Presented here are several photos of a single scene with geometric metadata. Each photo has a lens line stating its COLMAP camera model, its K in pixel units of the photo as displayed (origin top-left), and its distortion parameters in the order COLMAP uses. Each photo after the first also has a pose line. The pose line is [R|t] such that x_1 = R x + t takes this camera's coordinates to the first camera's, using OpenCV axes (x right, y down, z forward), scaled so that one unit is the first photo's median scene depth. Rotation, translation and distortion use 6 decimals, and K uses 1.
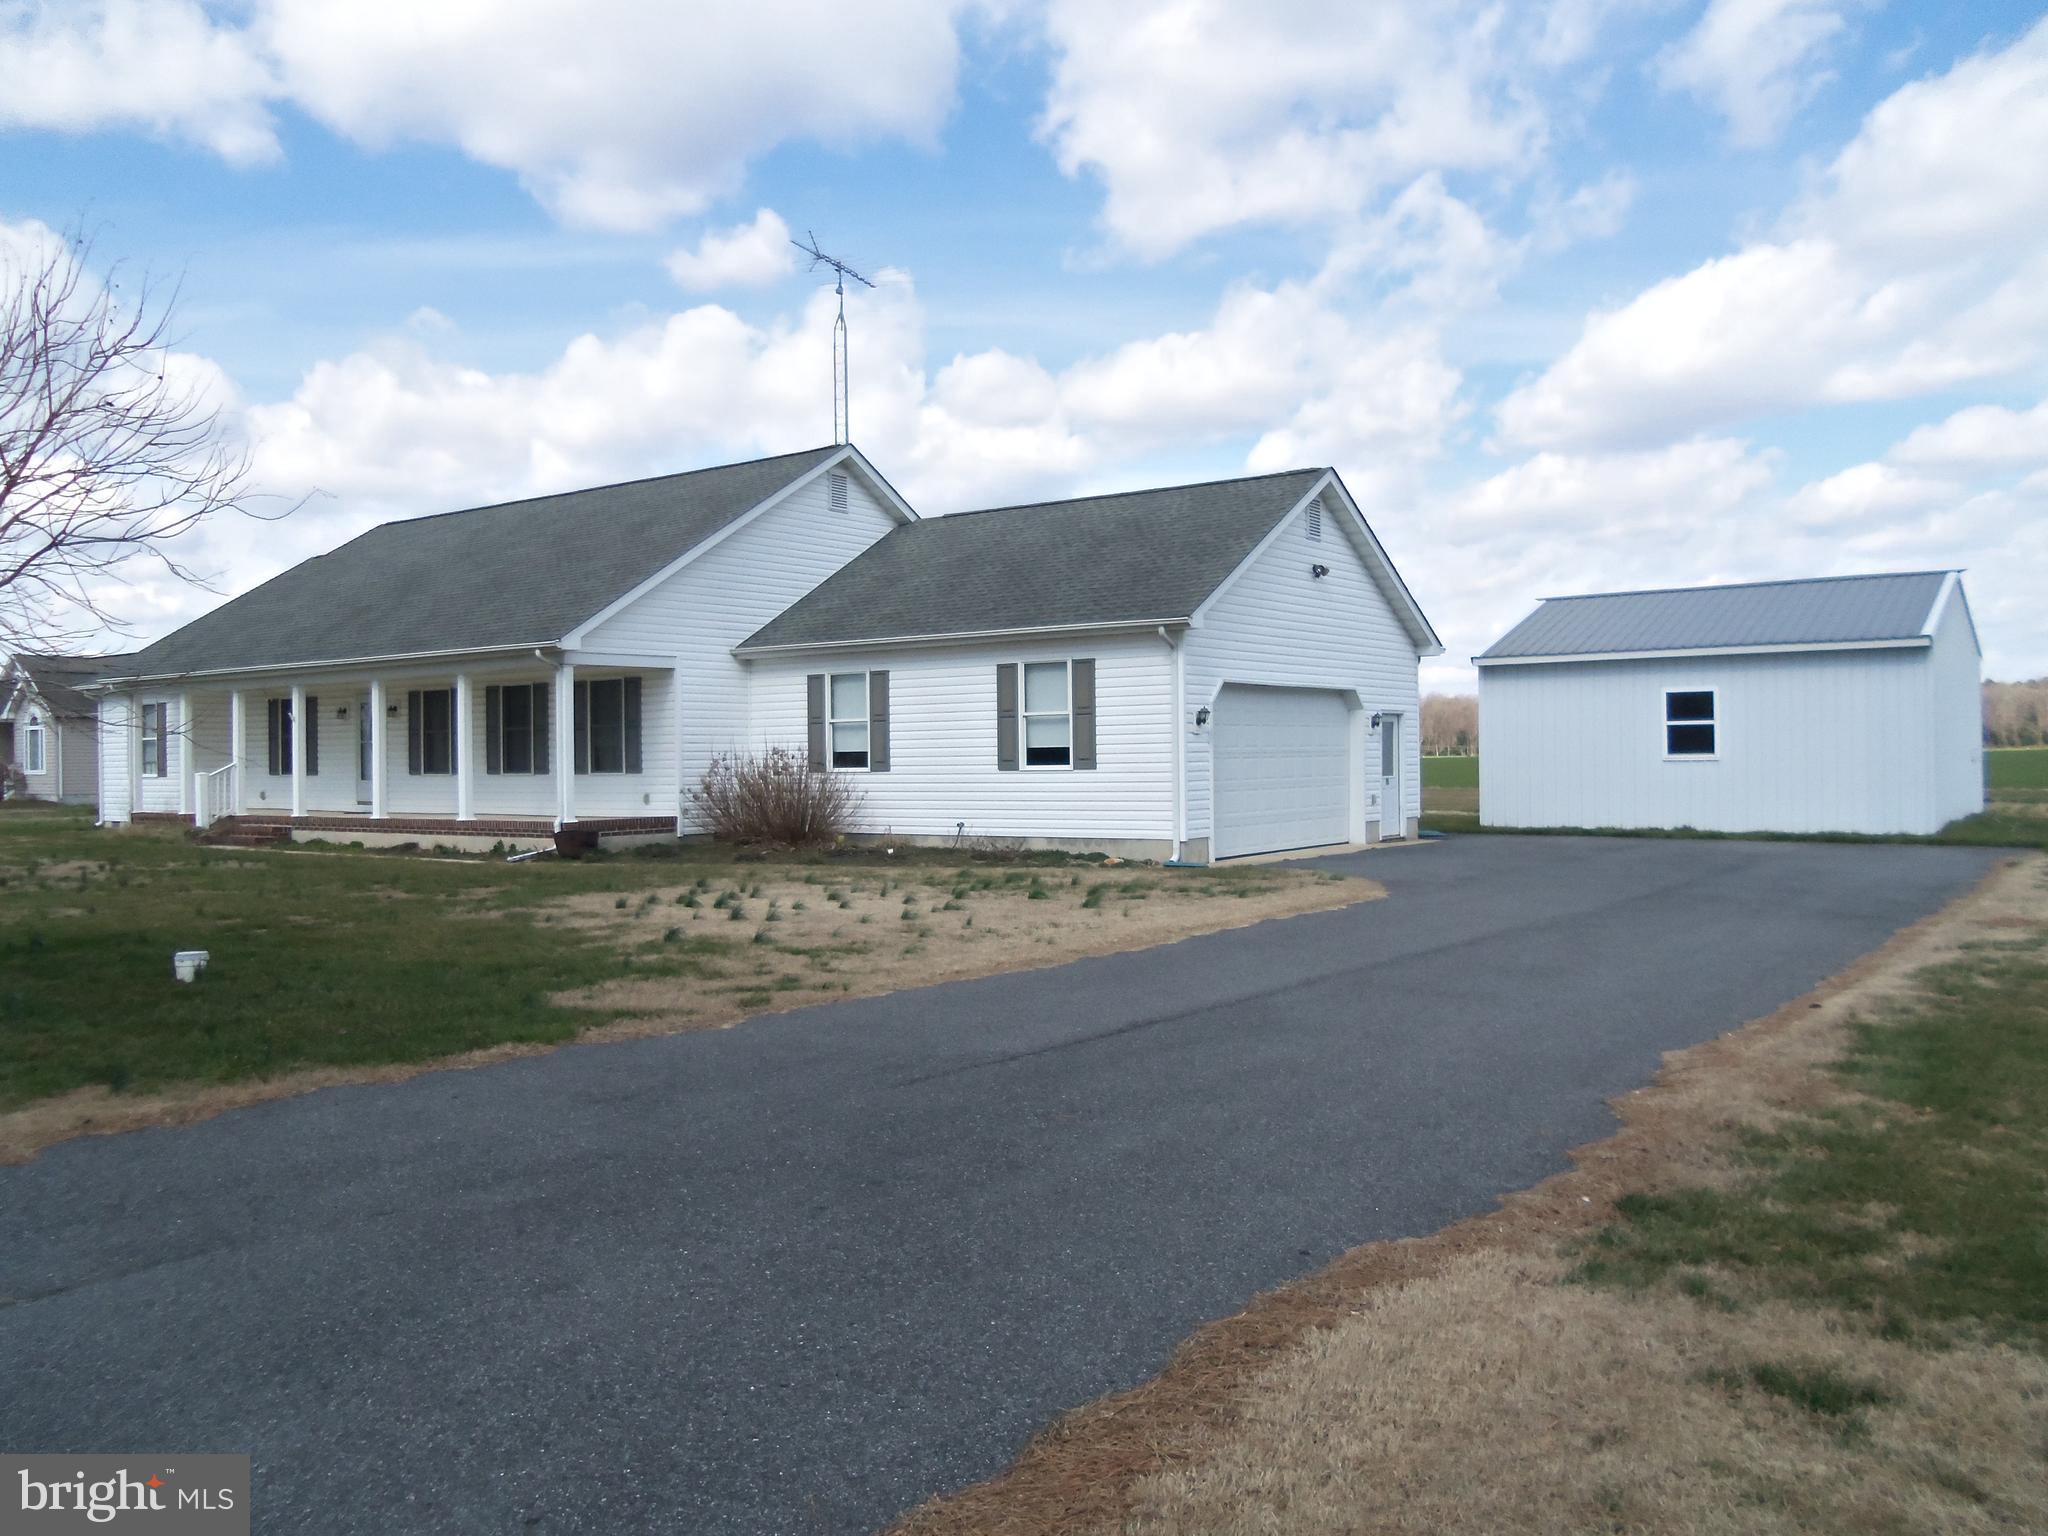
lens RADIAL K [[1625.1, 0, 1001.5], [0, 1625.1, 770.9], [0, 0, 1]] dist [-0.070153, 0.012121]
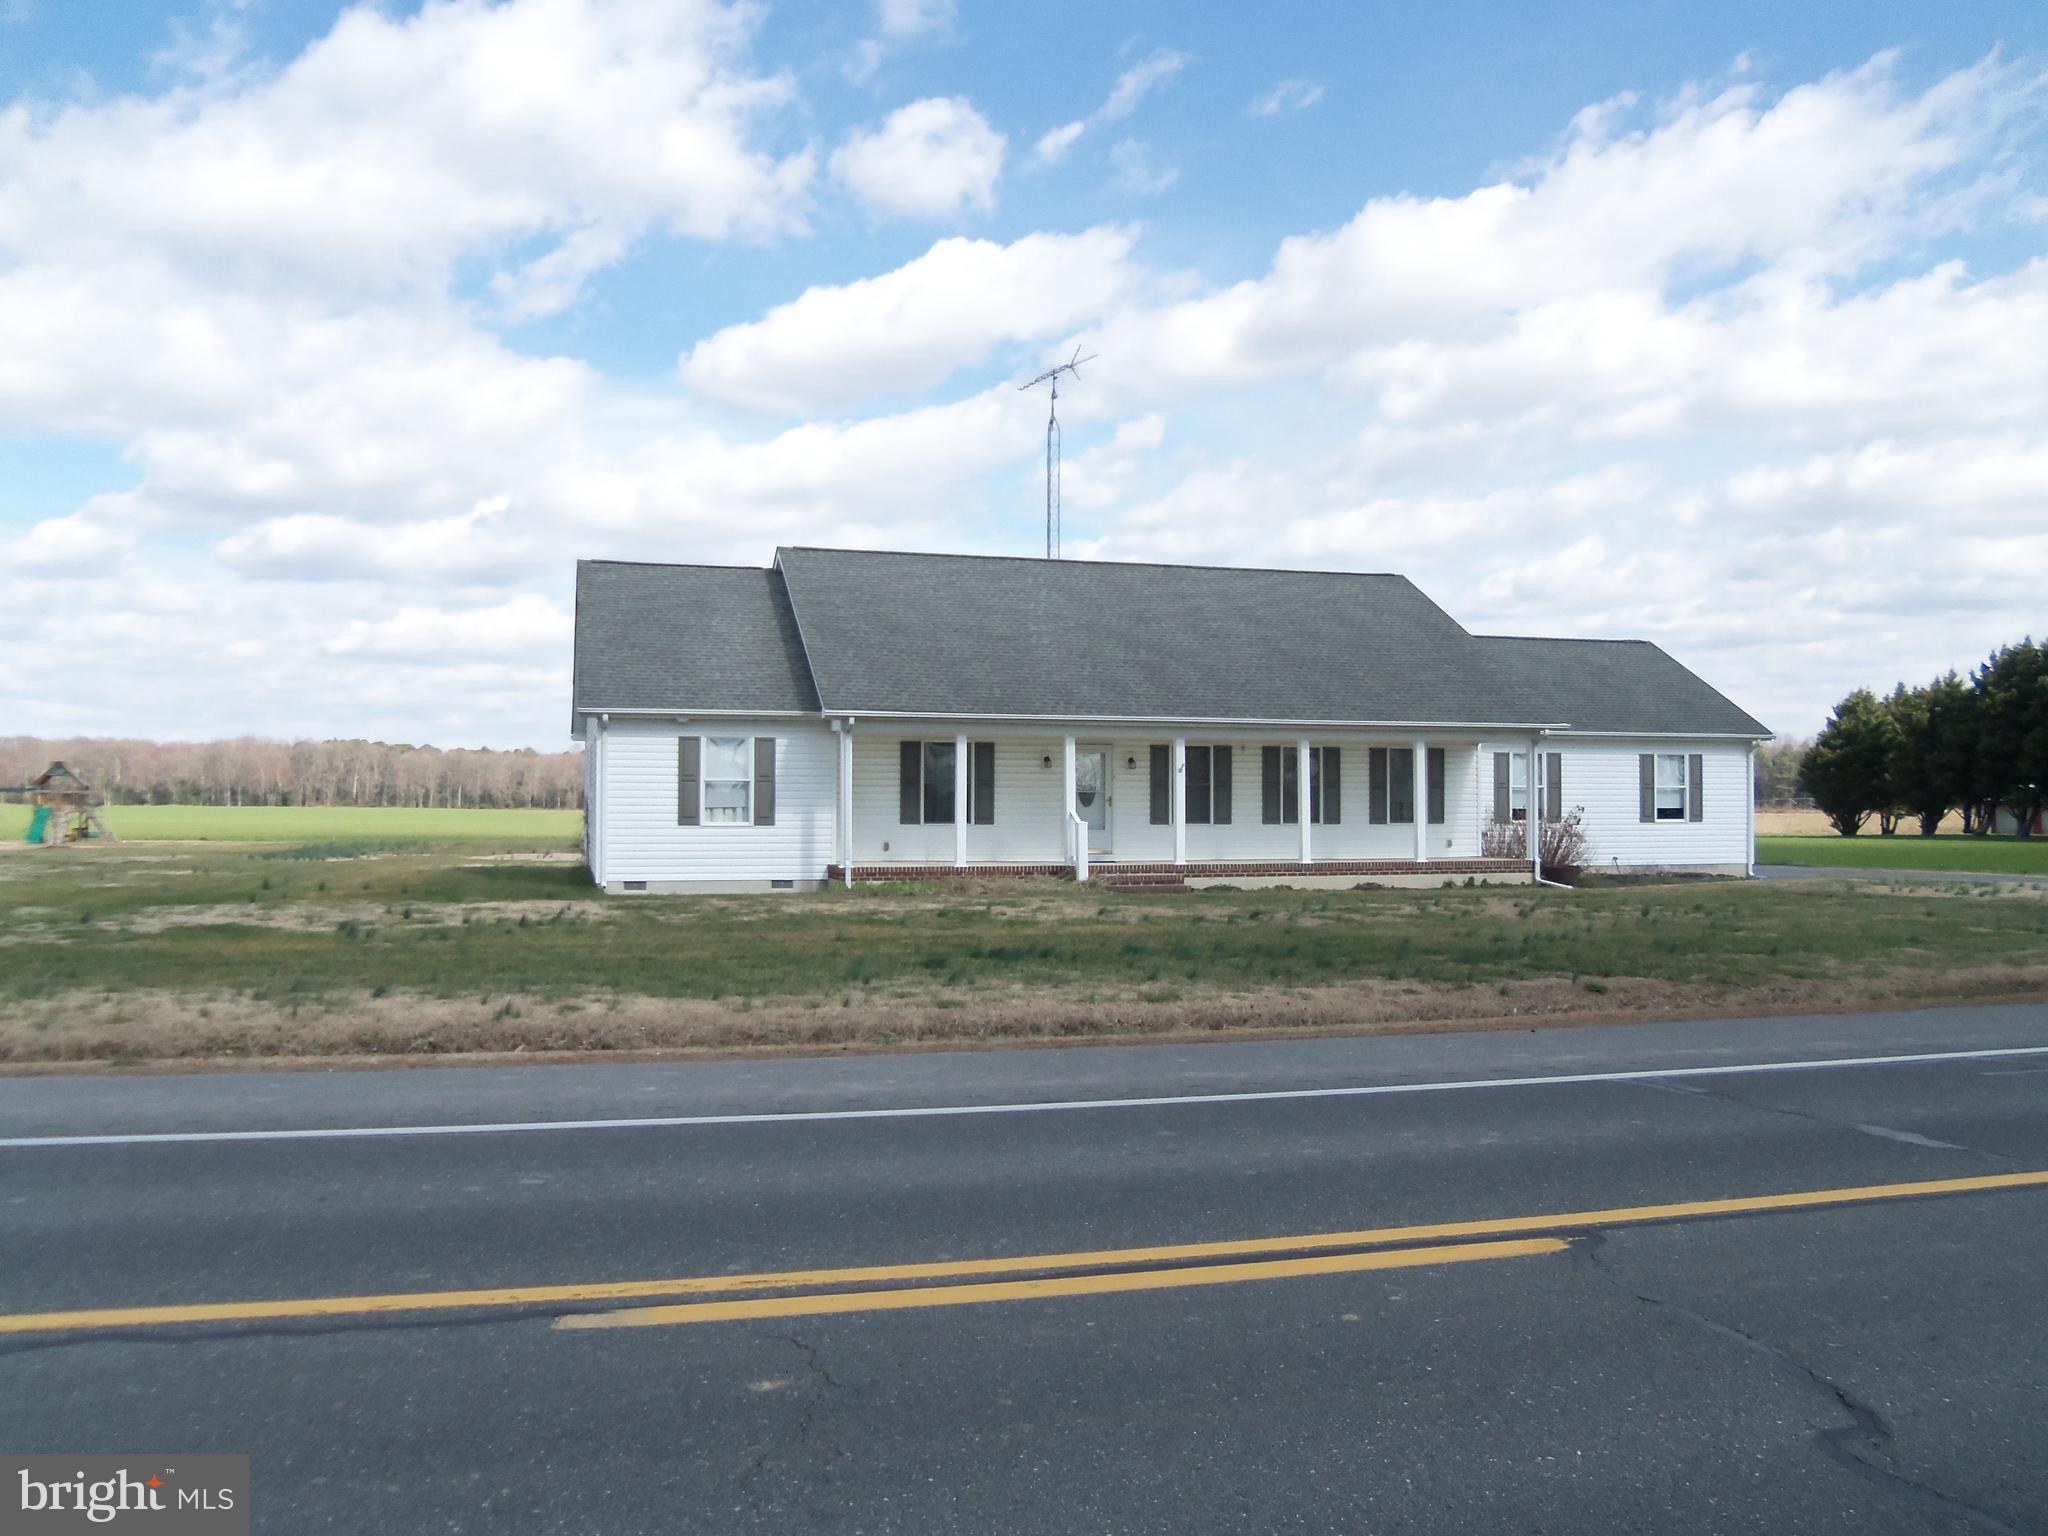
lens RADIAL K [[1625.1, 0, 1001.5], [0, 1625.1, 770.9], [0, 0, 1]] dist [-0.070153, 0.012121]
pose [[0.606429, 0.030953, 0.794535, -1.451138], [-0.002297, 0.999306, -0.037177, 0.008323], [-0.795134, 0.020720, 0.606079, 0.505702]]
